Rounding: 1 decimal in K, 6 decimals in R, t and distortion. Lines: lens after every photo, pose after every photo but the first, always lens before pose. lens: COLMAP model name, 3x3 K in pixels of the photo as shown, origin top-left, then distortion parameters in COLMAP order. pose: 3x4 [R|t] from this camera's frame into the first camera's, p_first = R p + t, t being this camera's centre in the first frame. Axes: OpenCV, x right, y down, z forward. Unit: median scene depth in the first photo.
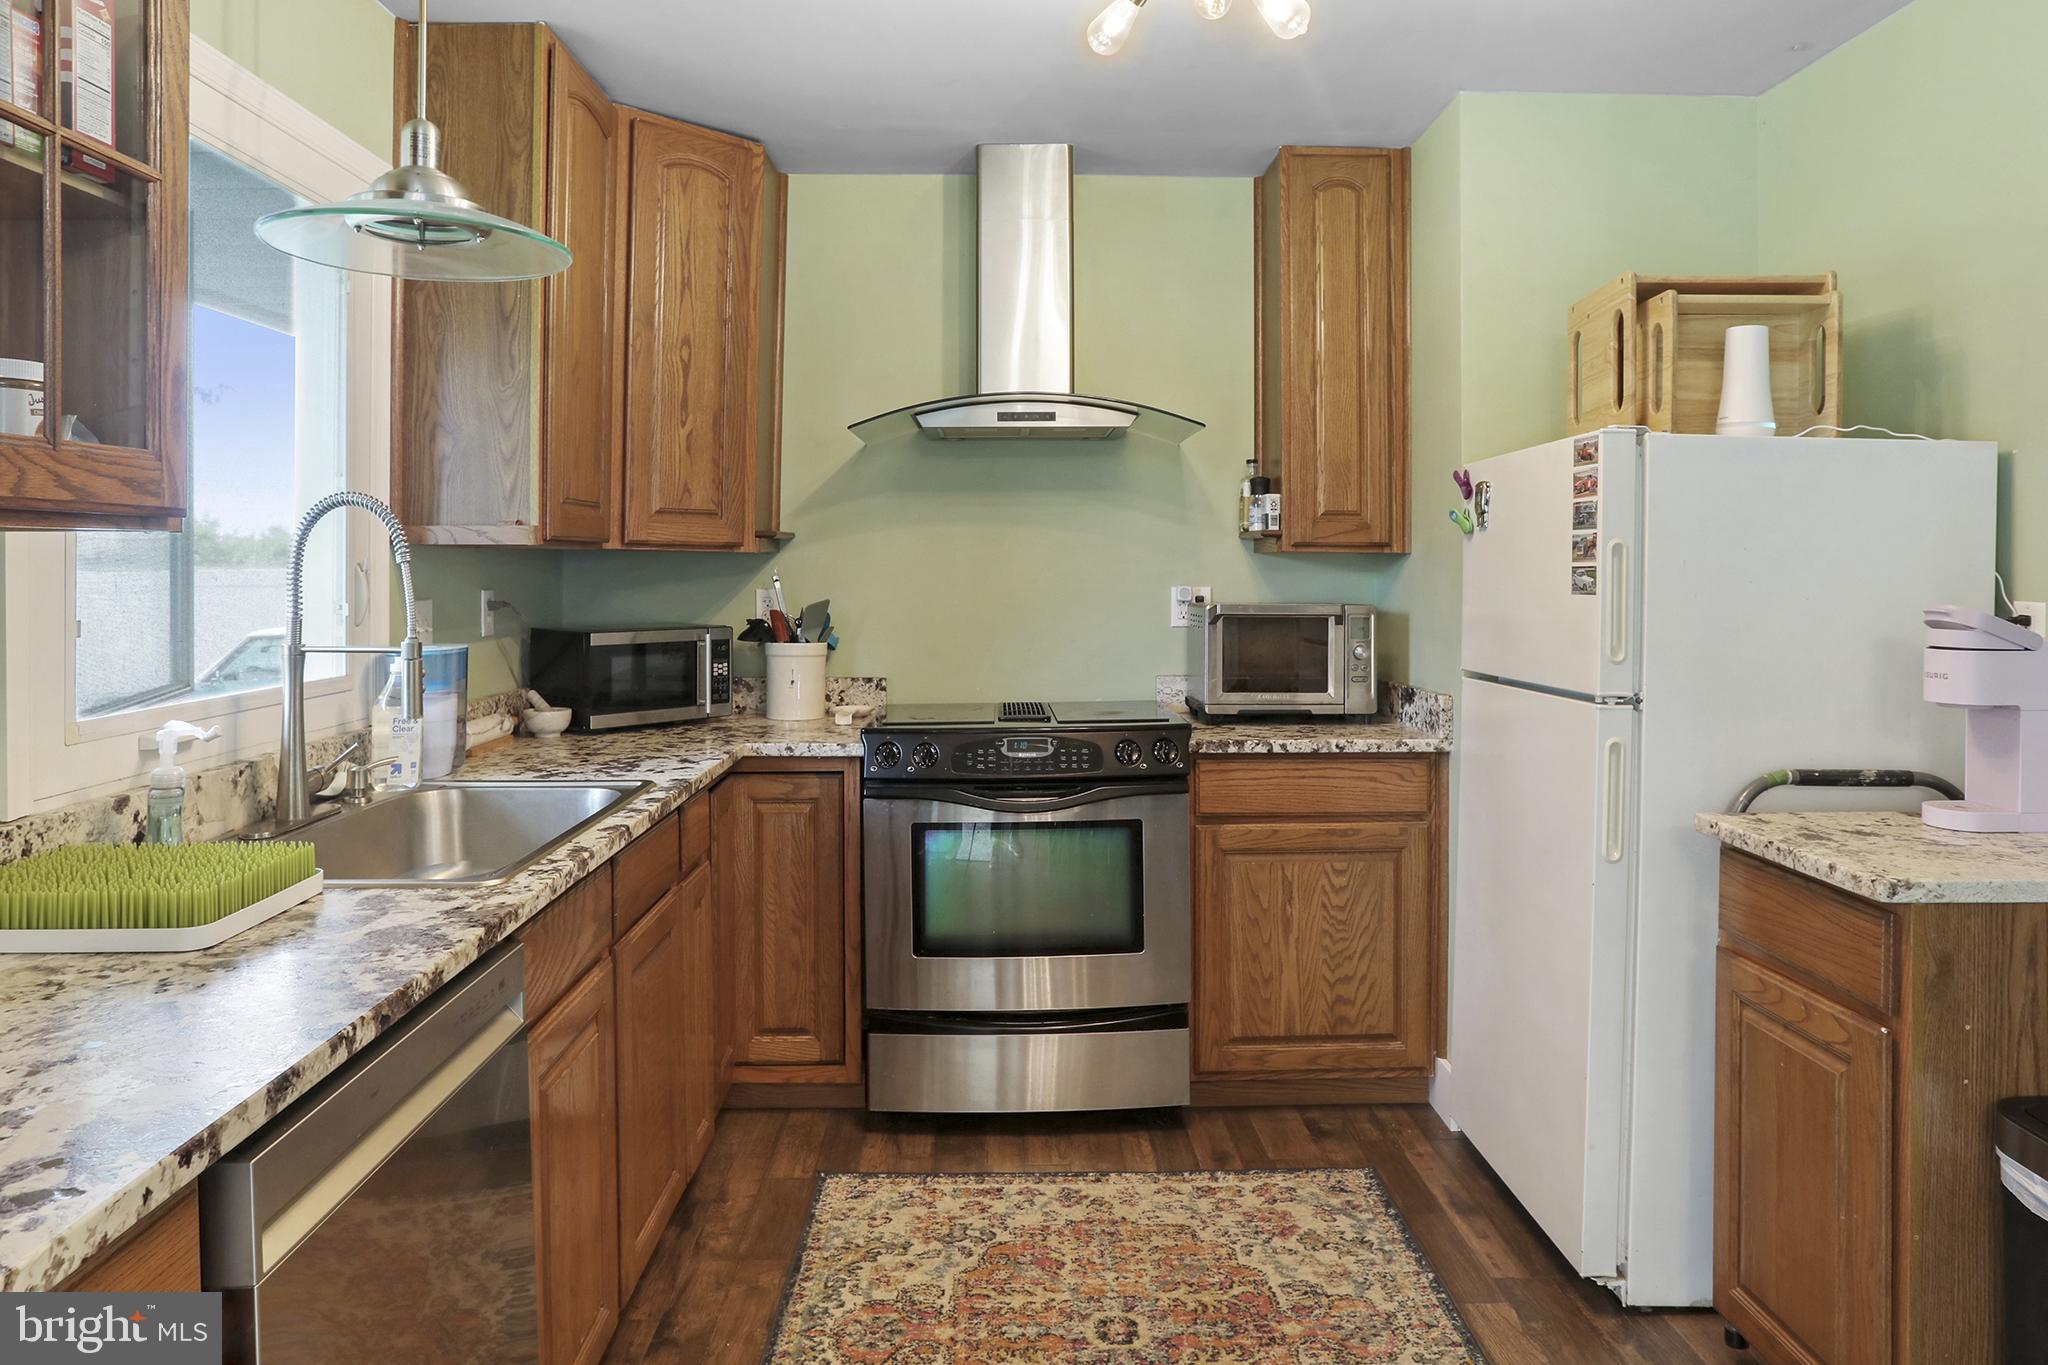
lens RADIAL K [[1286.9, 0, 1023.7], [0, 1286.9, 569.0], [0, 0, 1]] dist [-0.069935, 0.041421]
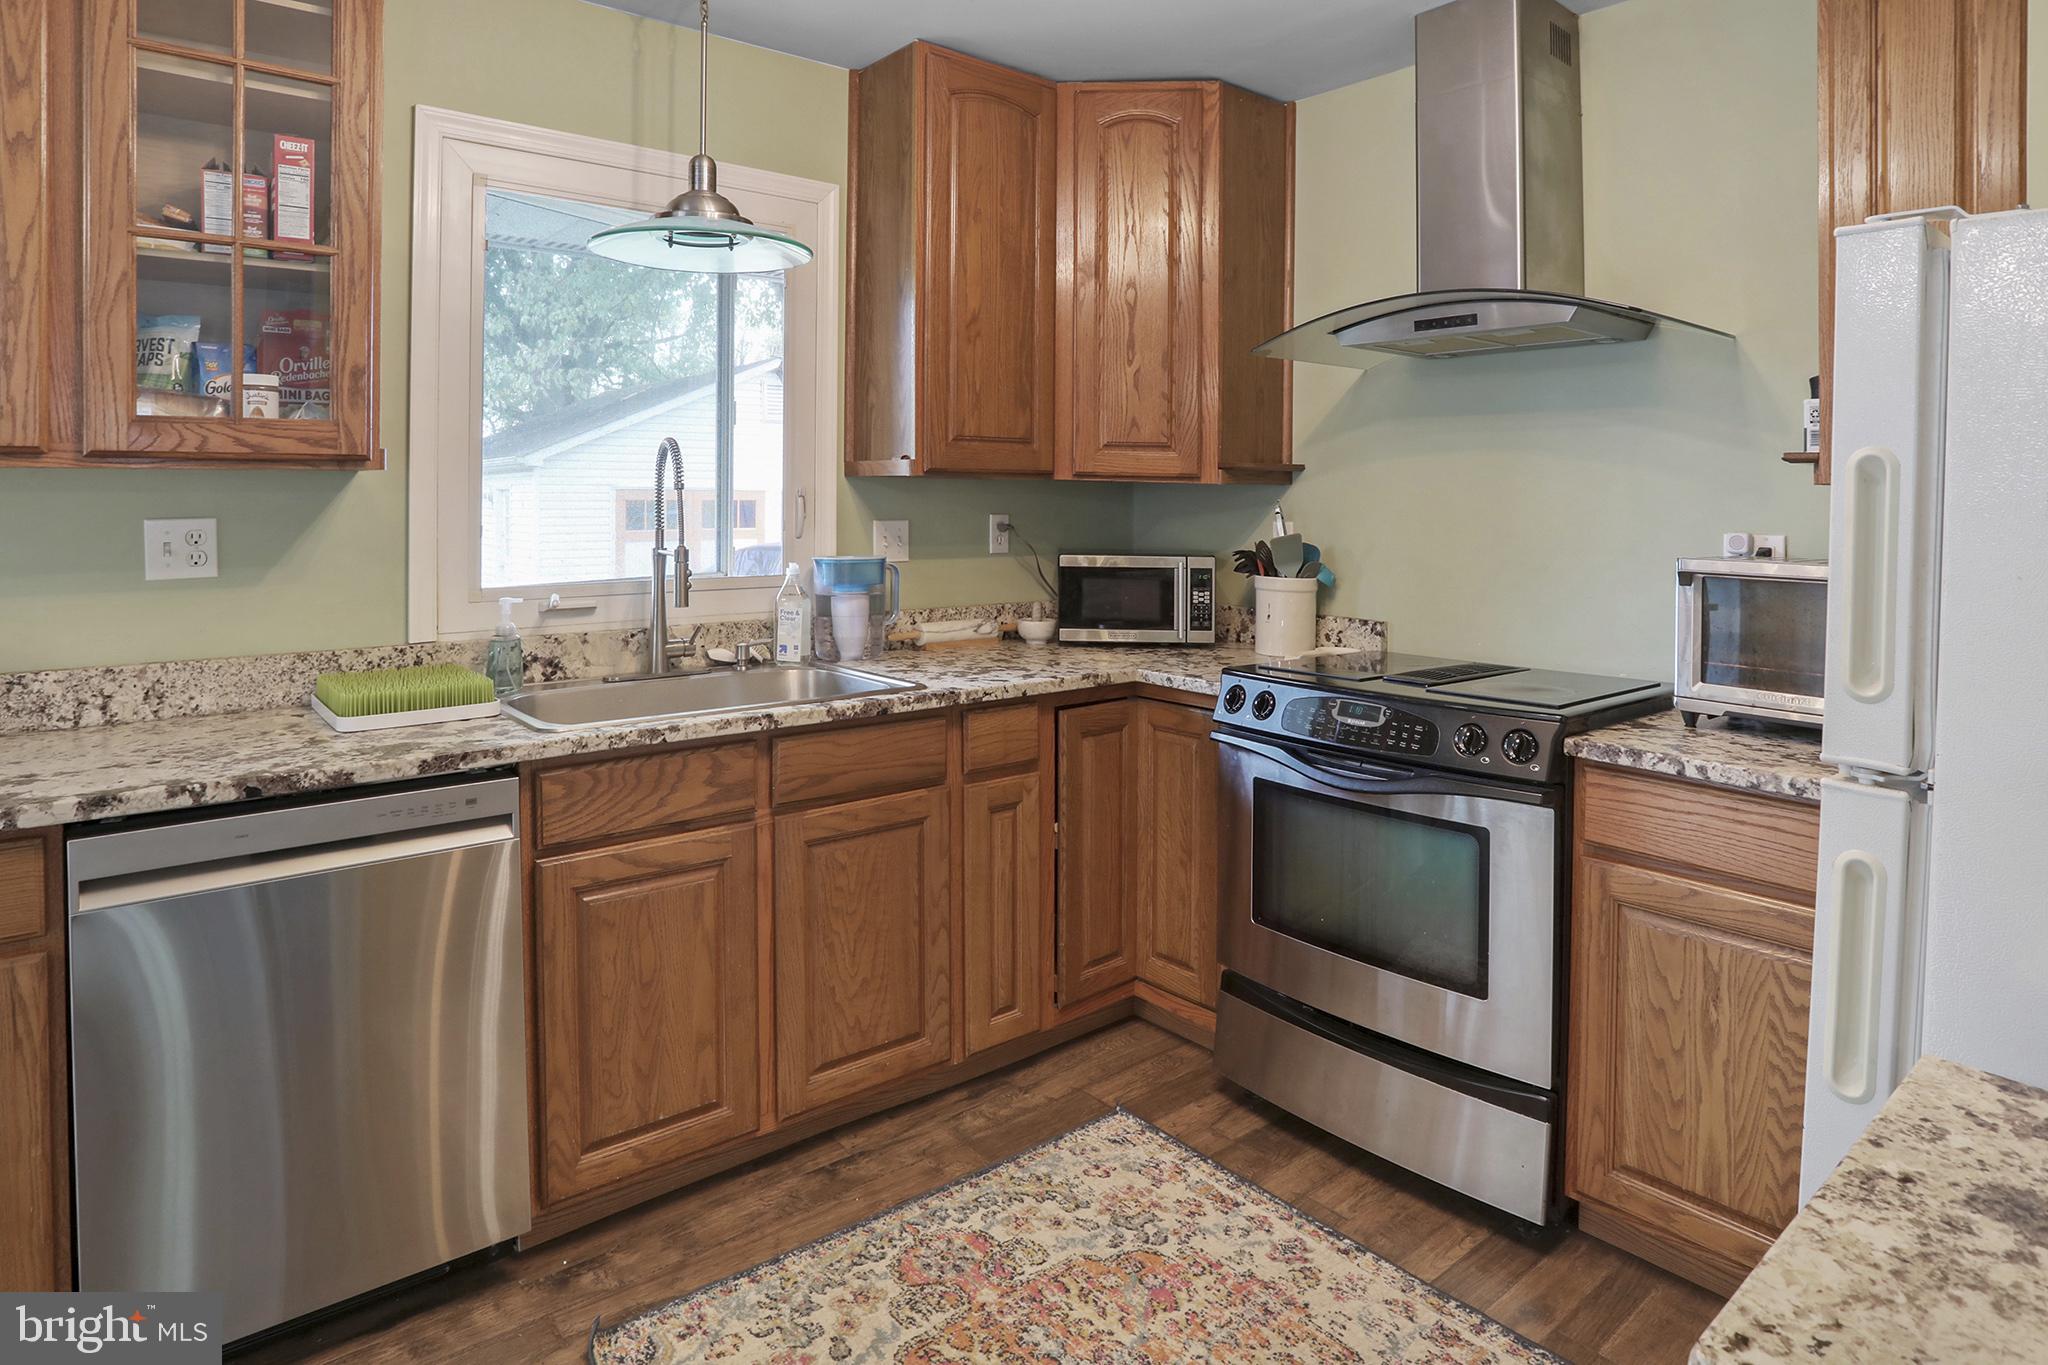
lens RADIAL K [[1159.3, 0, 1023.4], [0, 1159.3, 502.9], [0, 0, 1]] dist [-0.058108, 0.021925]
pose [[0.627153, 0.013265, -0.778783, 0.457898], [-0.012260, 0.999899, 0.007159, -0.002693], [0.778800, 0.005058, 0.627252, 0.354979]]
